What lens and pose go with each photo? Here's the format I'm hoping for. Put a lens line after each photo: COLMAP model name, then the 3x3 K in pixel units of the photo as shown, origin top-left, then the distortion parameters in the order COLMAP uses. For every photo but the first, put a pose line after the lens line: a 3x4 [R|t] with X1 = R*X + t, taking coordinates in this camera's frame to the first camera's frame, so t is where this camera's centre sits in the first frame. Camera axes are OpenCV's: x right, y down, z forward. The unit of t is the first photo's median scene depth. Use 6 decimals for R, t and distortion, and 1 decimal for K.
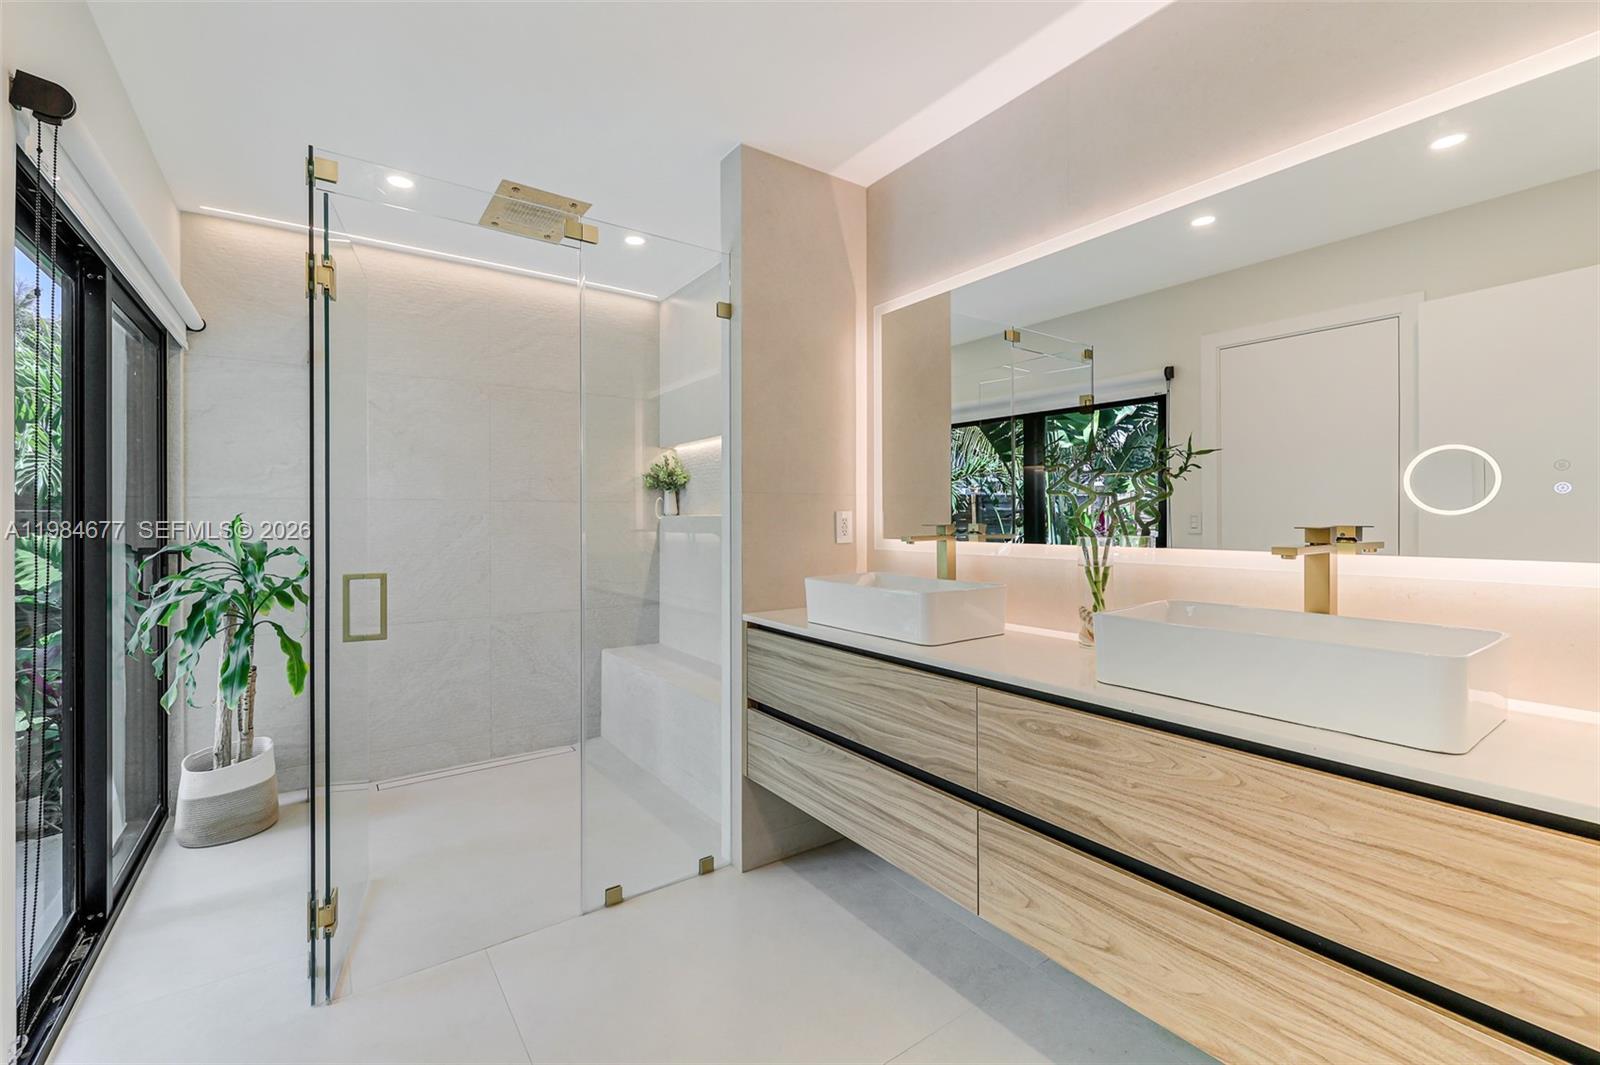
lens RADIAL K [[674.8, 0, 785.9], [0, 674.8, 524.9], [0, 0, 1]] dist [-0.000079, -0.000374]
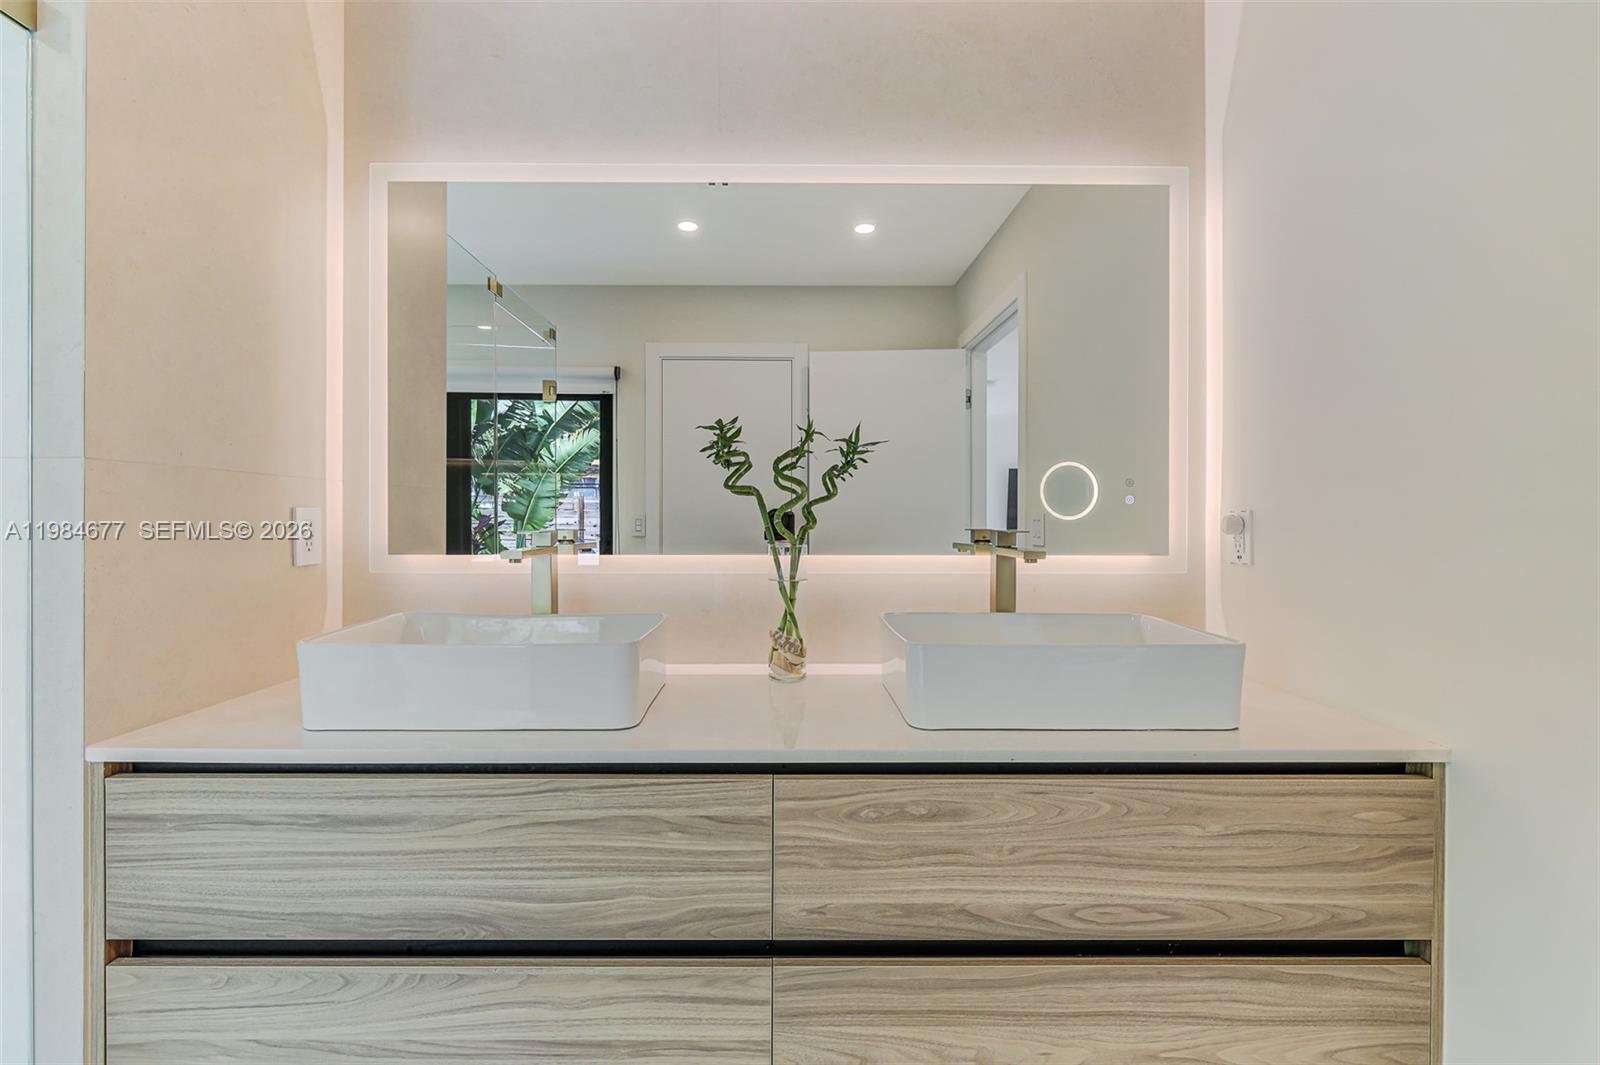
lens RADIAL K [[674.8, 0, 785.9], [0, 674.8, 524.9], [0, 0, 1]] dist [-0.000079, -0.000374]
pose [[0.567858, -0.002408, 0.823123, -0.269932], [0.005876, 0.999982, -0.001129, -0.006578], [-0.823105, 0.005477, 0.567862, 0.667357]]
